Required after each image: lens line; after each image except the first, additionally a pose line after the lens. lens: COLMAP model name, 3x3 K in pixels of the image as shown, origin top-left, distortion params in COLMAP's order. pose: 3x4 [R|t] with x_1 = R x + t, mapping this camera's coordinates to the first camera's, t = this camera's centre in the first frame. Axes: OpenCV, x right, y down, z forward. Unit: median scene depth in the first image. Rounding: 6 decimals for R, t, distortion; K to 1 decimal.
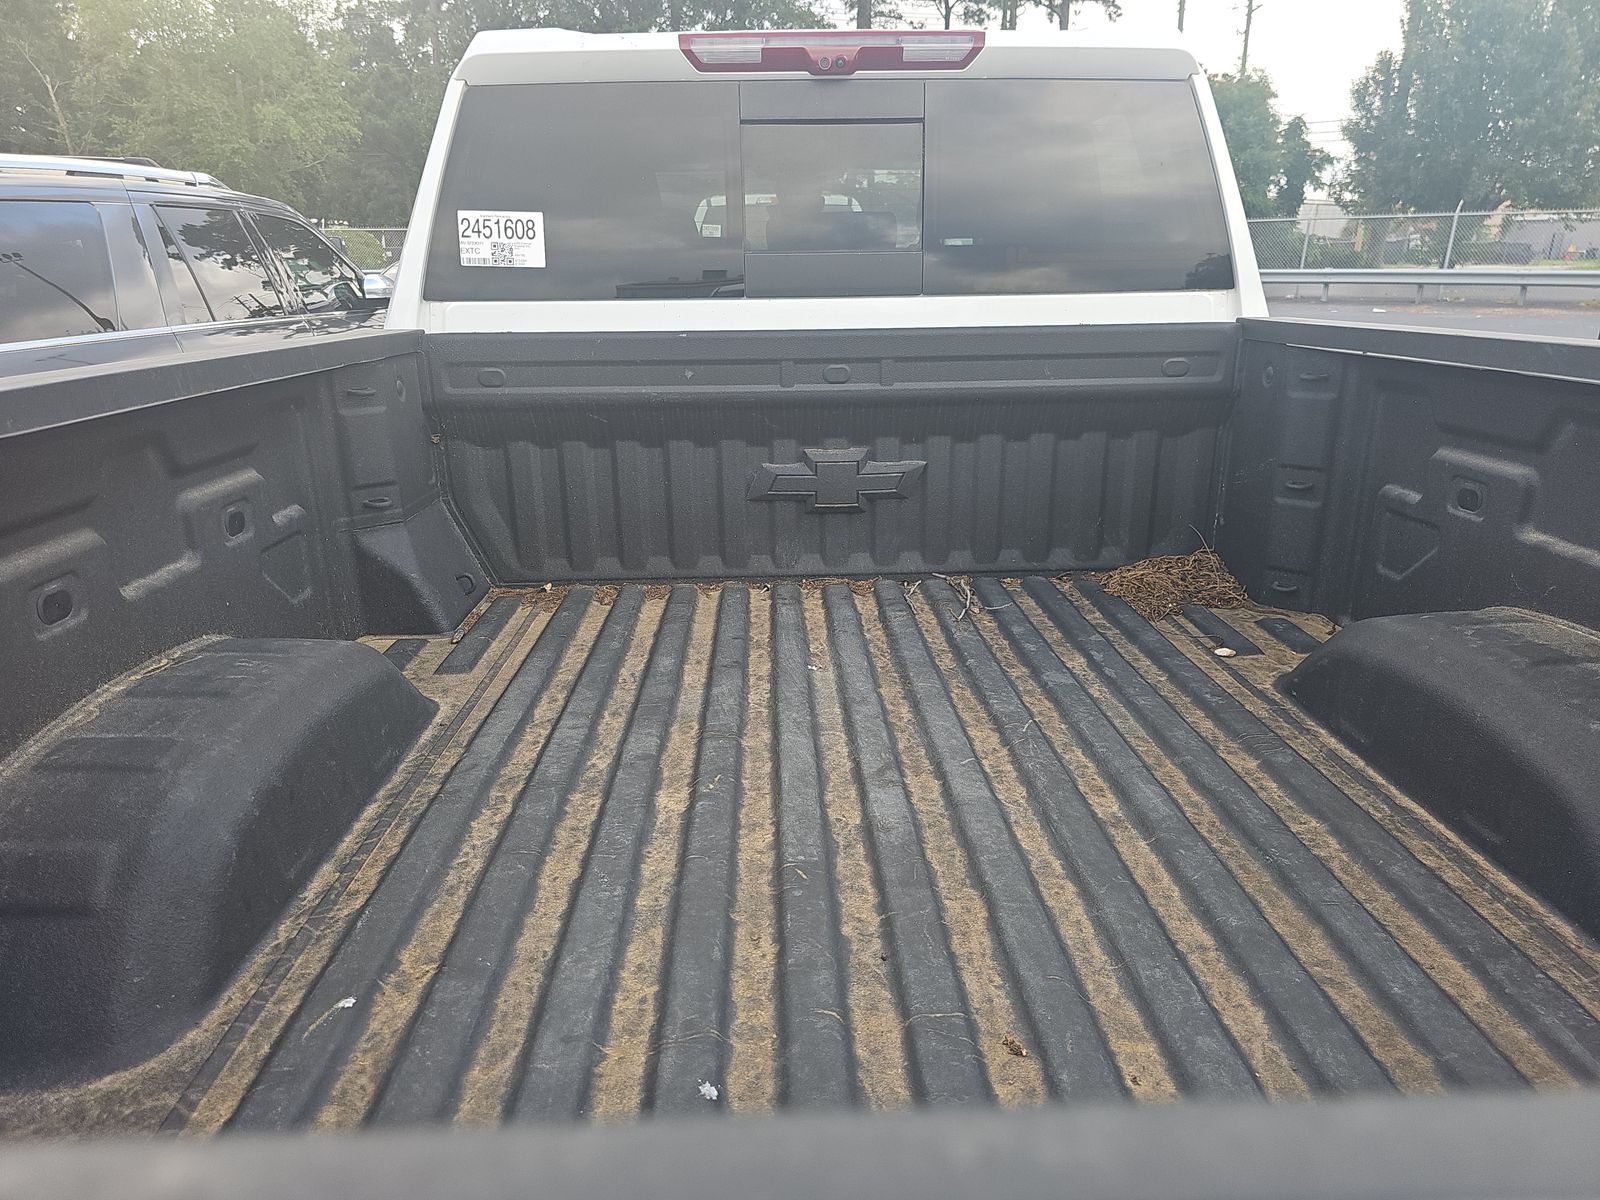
lens RADIAL K [[1109.0, 0, 800.8], [0, 1109.0, 608.0], [0, 0, 1]] dist [0.012013, -0.000680]
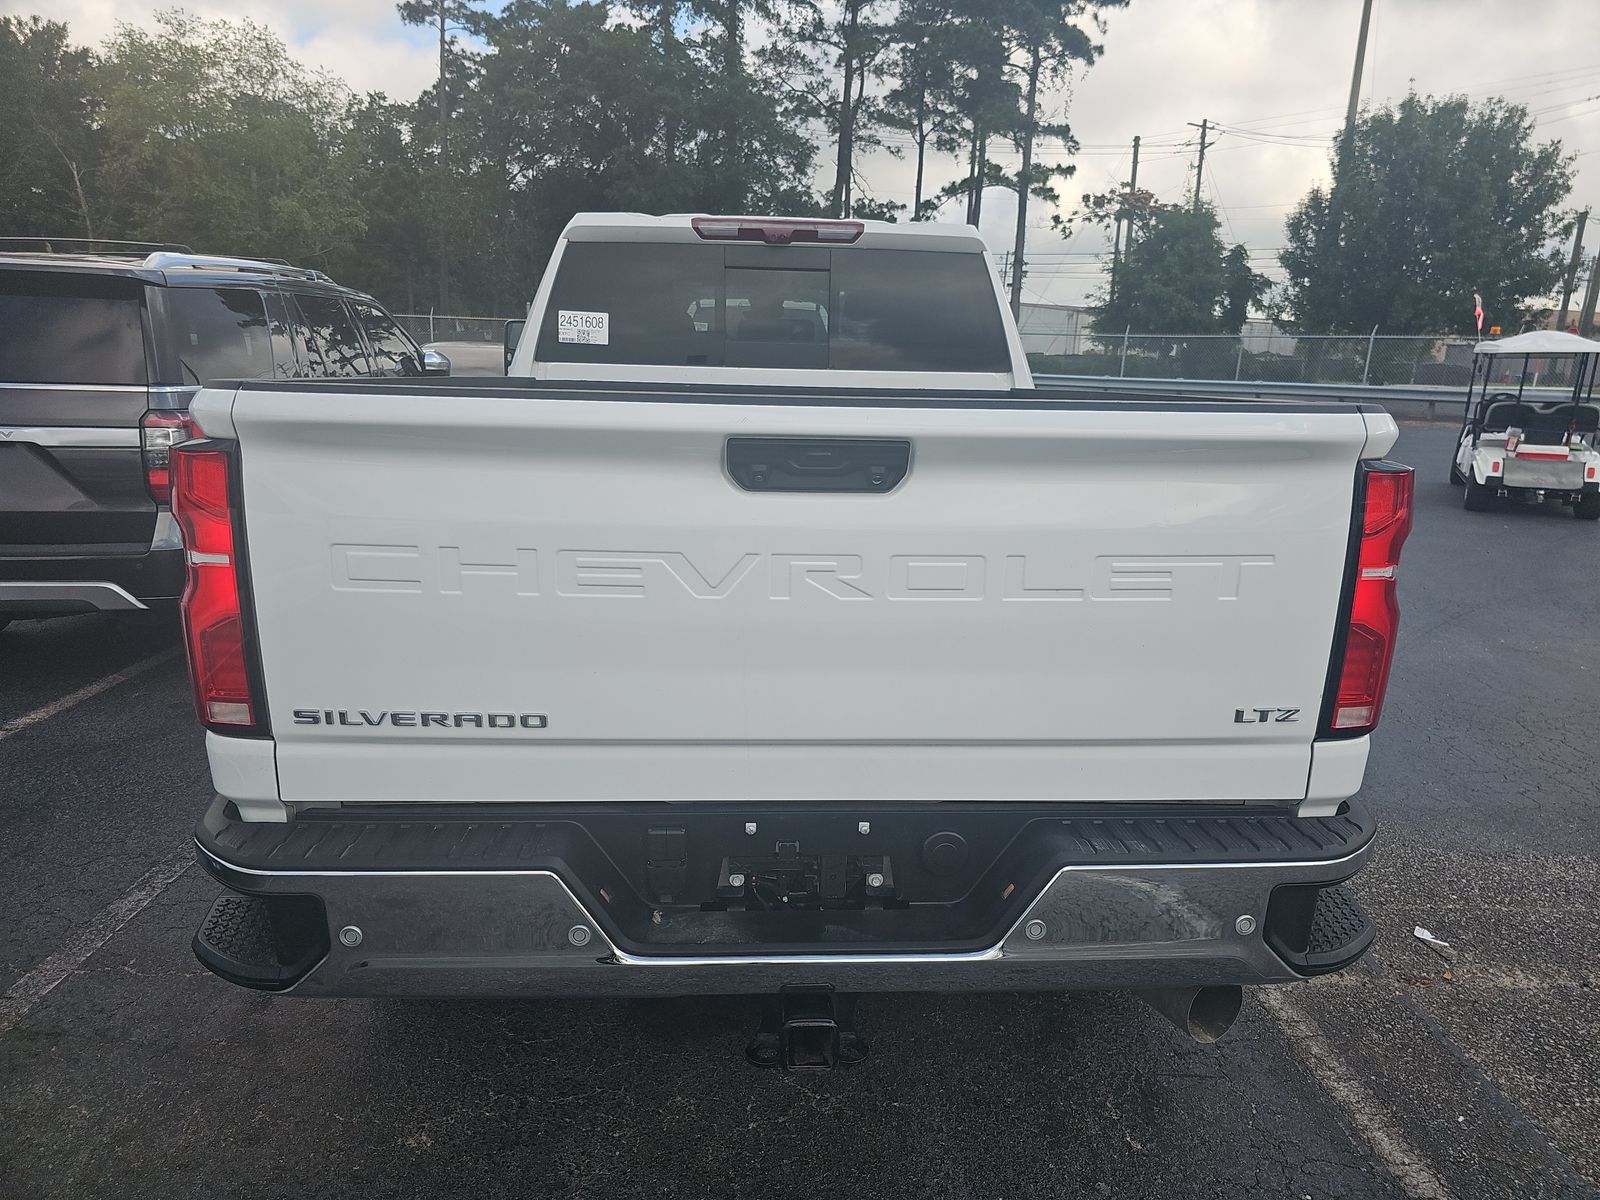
lens RADIAL K [[1122.6, 0, 800.0], [0, 1122.6, 600.0], [0, 0, 1]] dist [0.039267, -0.022846]
pose [[0.999324, 0.030037, 0.021214, 0.003558], [-0.027927, 0.995219, -0.093591, 0.020893], [-0.023923, 0.092935, 0.995385, -0.060928]]
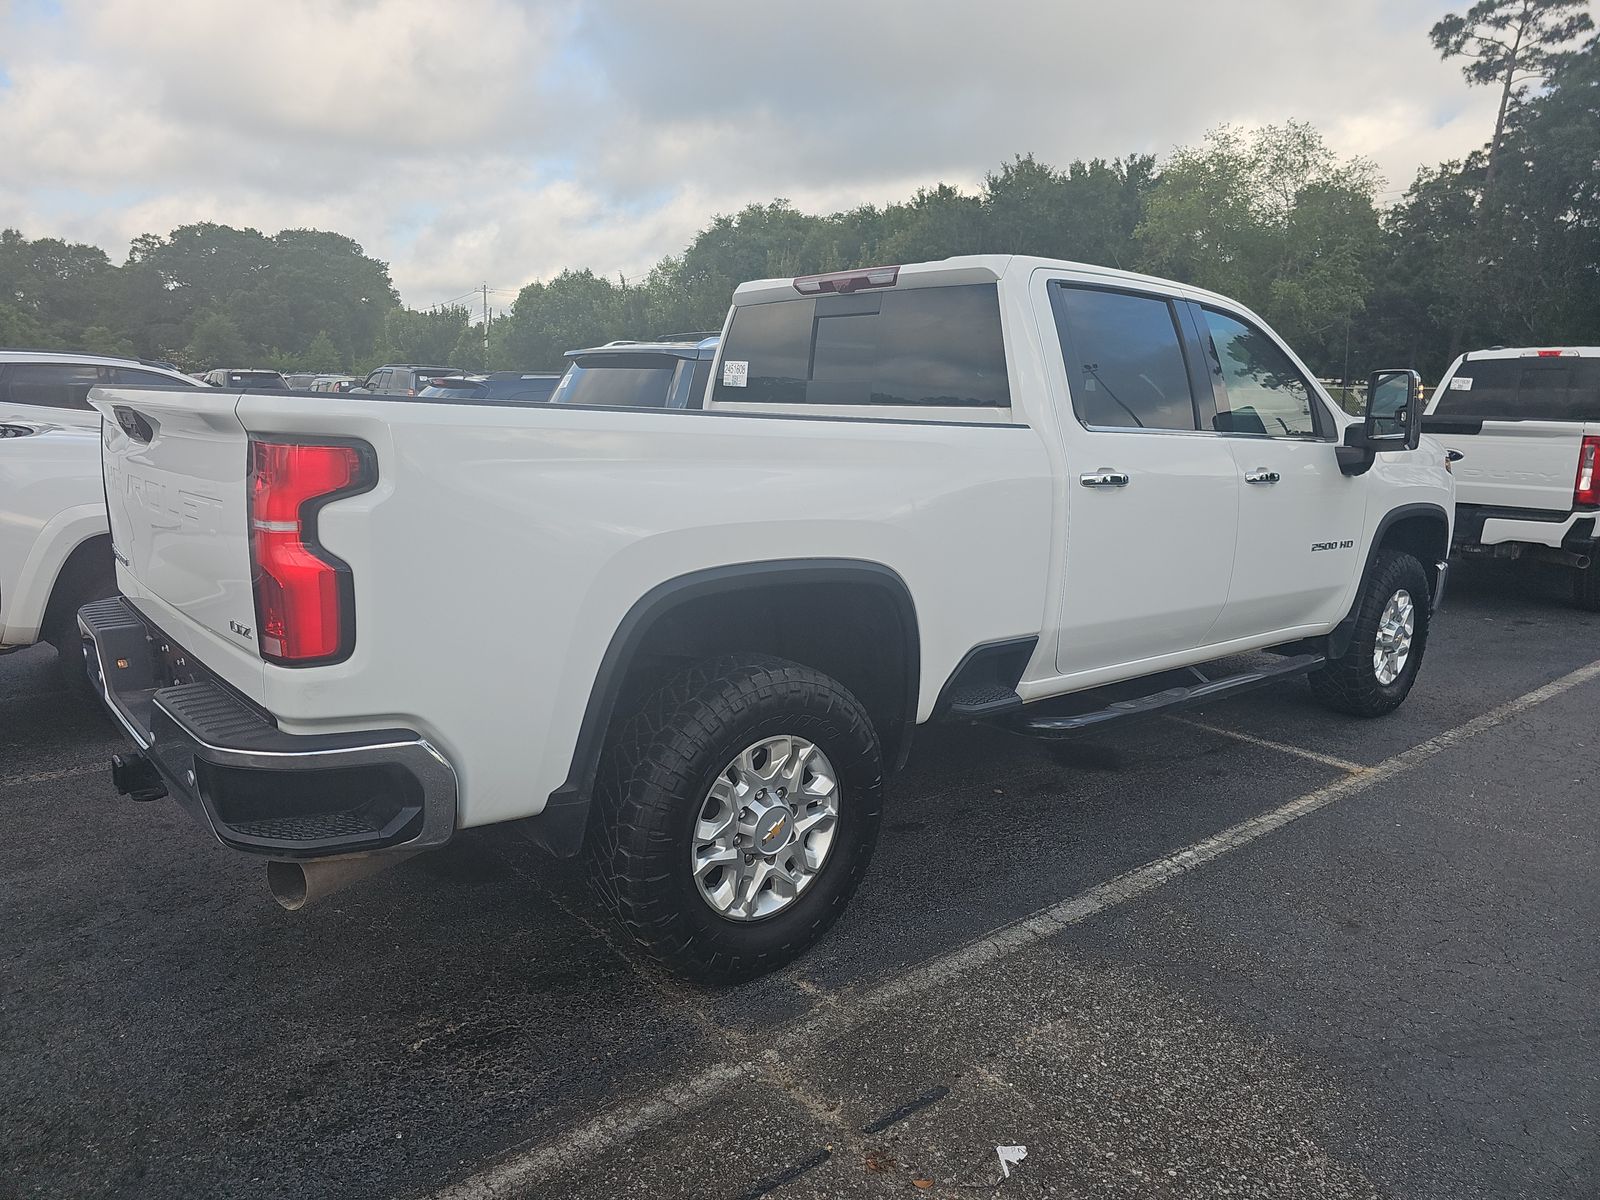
lens RADIAL K [[1109.0, 0, 800.8], [0, 1109.0, 608.0], [0, 0, 1]] dist [0.012013, -0.000680]
pose [[0.629122, 0.163081, -0.760006, 0.130432], [-0.263712, 0.964535, -0.011329, 0.008124], [0.731205, 0.207550, 0.649817, -0.017423]]
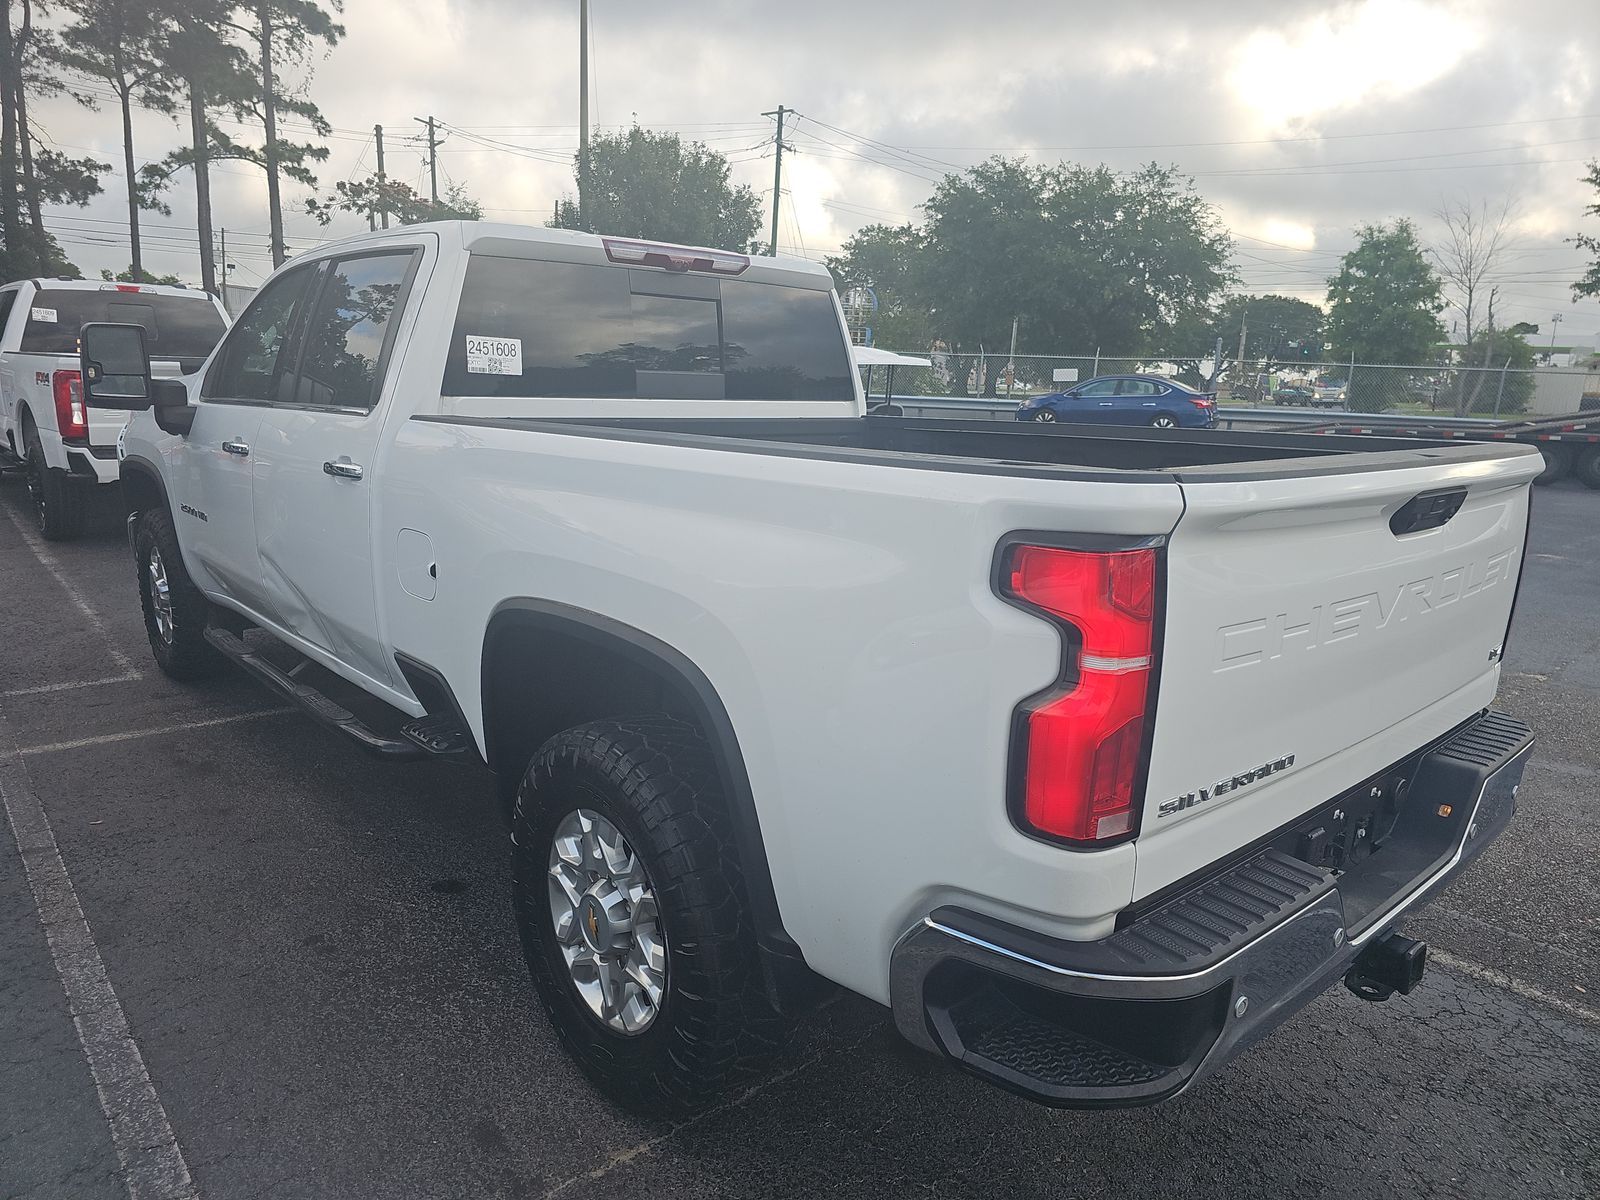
lens RADIAL K [[1122.6, 0, 800.0], [0, 1122.6, 600.0], [0, 0, 1]] dist [0.039267, -0.022846]
pose [[0.771928, -0.089213, 0.629419, -0.080638], [0.150488, 0.987606, -0.044579, 0.010253], [-0.617641, 0.129131, 0.775787, -0.032591]]
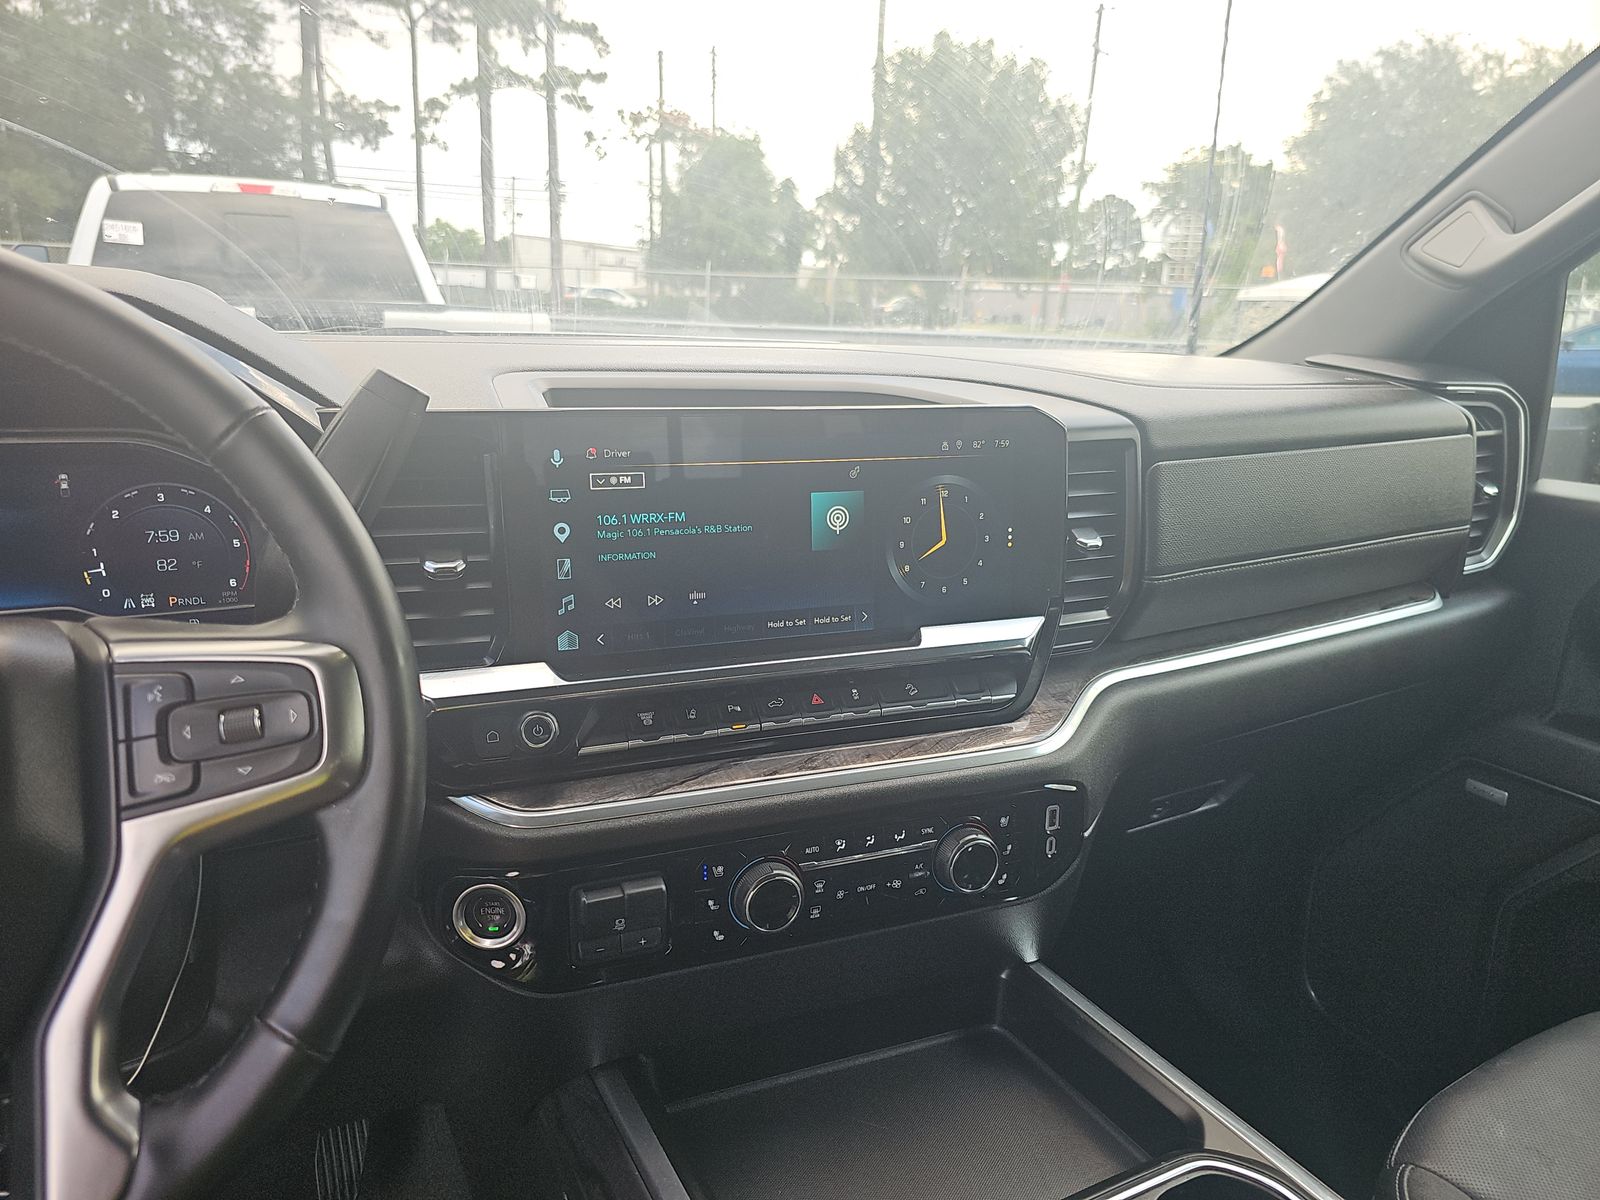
lens RADIAL K [[1058.2, 0, 800.0], [0, 1058.2, 600.0], [0, 0, 1]] dist [0.006480, -0.004476]
pose [[0.890246, -0.084895, 0.447498, -0.012512], [0.099062, 0.995047, -0.008302, -0.047386], [-0.444577, 0.051721, 0.894246, 0.150181]]
